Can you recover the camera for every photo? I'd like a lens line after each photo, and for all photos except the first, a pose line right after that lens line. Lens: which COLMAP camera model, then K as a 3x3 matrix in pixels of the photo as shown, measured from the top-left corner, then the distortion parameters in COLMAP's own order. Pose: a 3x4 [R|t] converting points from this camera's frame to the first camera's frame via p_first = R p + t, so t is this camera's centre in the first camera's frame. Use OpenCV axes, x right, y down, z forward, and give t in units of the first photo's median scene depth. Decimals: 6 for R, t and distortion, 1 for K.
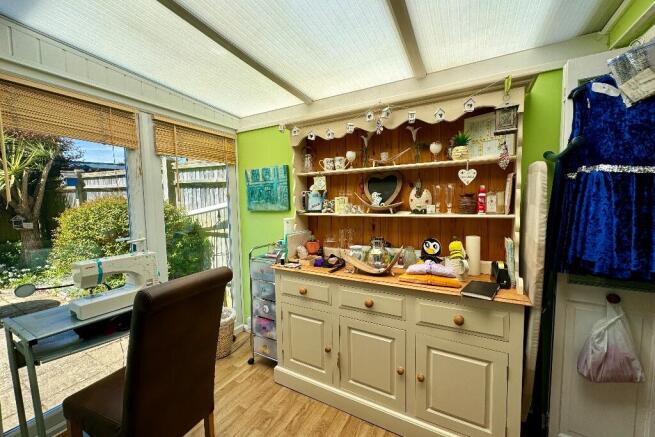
lens RADIAL K [[259.2, 0, 328.6], [0, 259.2, 220.4], [0, 0, 1]] dist [-0.000280, -0.000065]
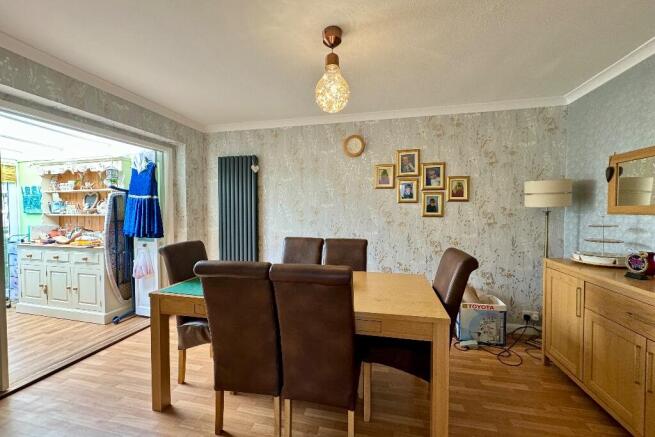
lens RADIAL K [[259.2, 0, 327.6], [0, 259.2, 216.6], [0, 0, 1]] dist [-0.000280, -0.000065]
pose [[0.964697, 0.008057, 0.263240, 1.483435], [0.006499, 0.998499, -0.054375, 0.113131], [-0.263284, 0.054166, 0.963197, -1.370016]]
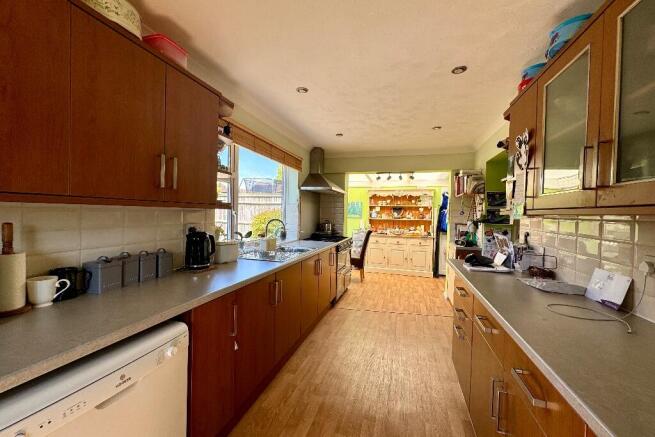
lens RADIAL K [[259.2, 0, 326.5], [0, 259.2, 219.0], [0, 0, 1]] dist [-0.000280, -0.000065]
pose [[0.978848, 0.029221, 0.202491, -1.463134], [-0.018870, 0.998424, -0.052859, 0.181700], [-0.203716, 0.047920, 0.977857, -2.238871]]
